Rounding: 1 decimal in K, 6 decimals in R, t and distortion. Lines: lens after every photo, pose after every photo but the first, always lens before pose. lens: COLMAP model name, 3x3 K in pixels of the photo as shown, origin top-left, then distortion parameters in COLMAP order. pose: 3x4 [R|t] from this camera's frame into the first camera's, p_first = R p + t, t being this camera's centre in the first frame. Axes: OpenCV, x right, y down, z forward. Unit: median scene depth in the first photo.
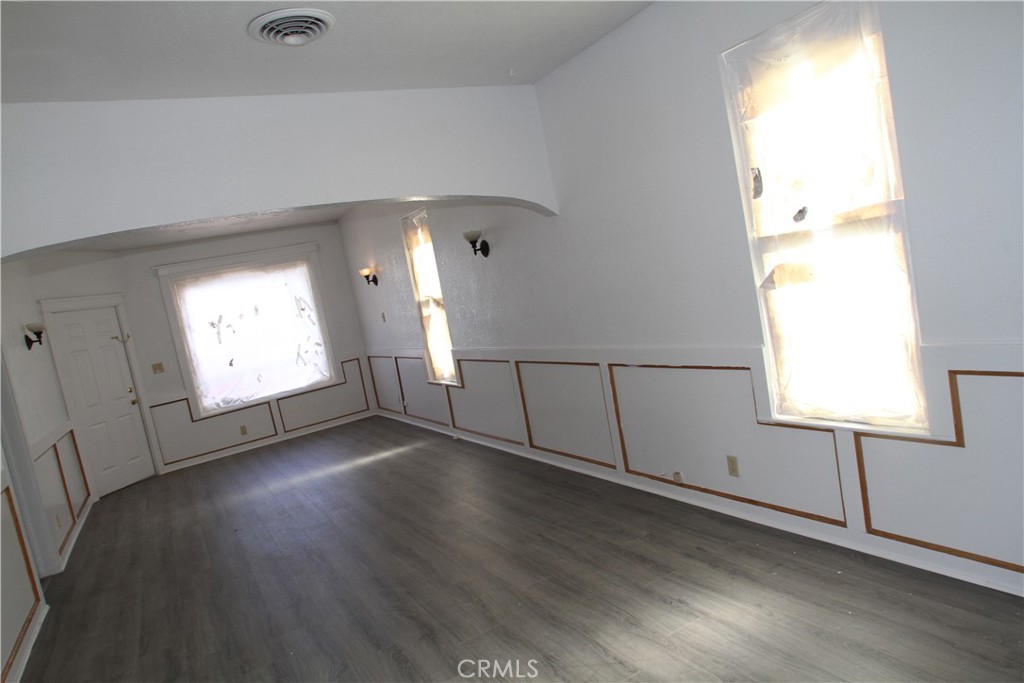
lens RADIAL K [[655.9, 0, 504.3], [0, 655.9, 346.1], [0, 0, 1]] dist [-0.057955, 0.037531]
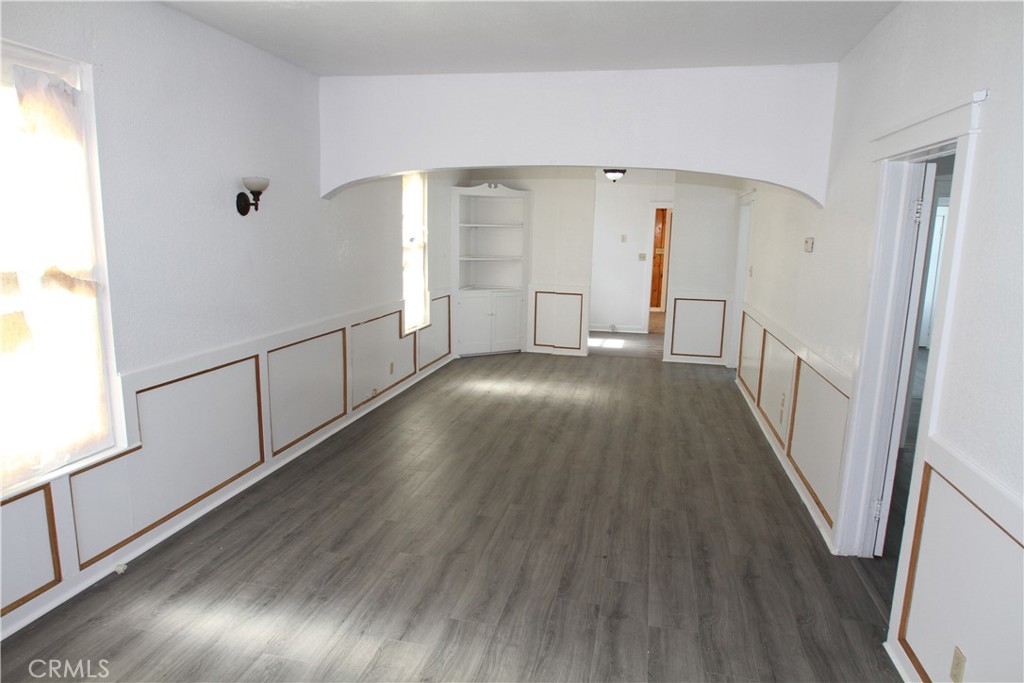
lens RADIAL K [[655.9, 0, 504.3], [0, 655.9, 346.1], [0, 0, 1]] dist [-0.057955, 0.037531]
pose [[-0.738055, 0.049603, 0.672915, -0.724226], [0.177384, 0.976478, 0.122576, -0.029464], [-0.651007, 0.209832, -0.729494, 1.365615]]
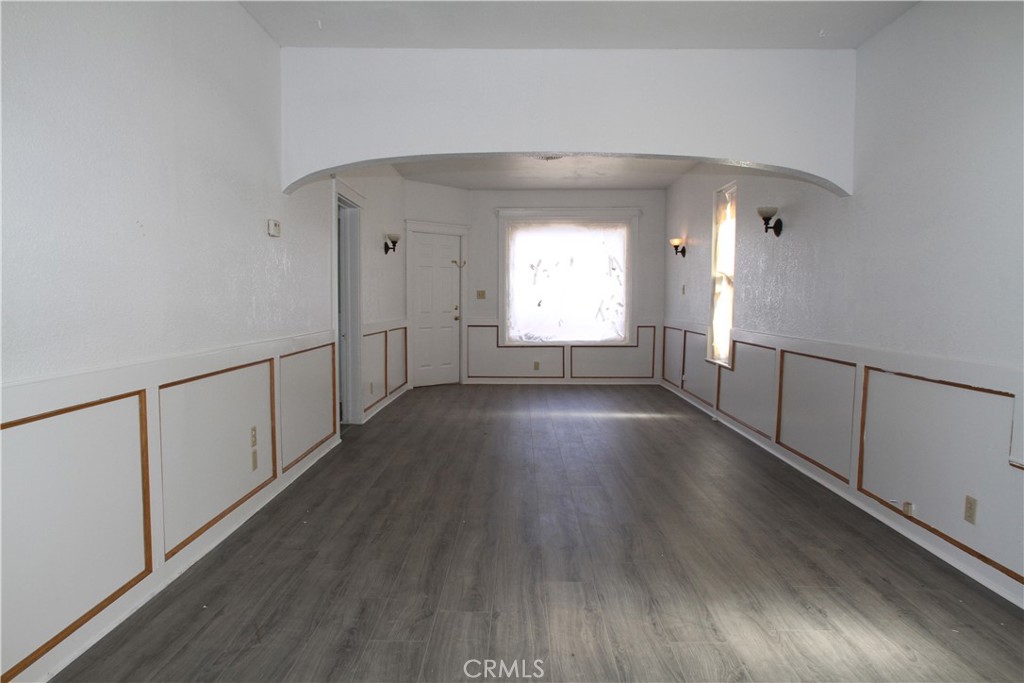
lens RADIAL K [[655.9, 0, 504.3], [0, 655.9, 346.1], [0, 0, 1]] dist [-0.057955, 0.037531]
pose [[0.847612, 0.228954, -0.478679, 0.122881], [-0.216865, 0.972811, 0.081289, 0.027876], [0.484276, 0.034907, 0.874219, -0.008160]]
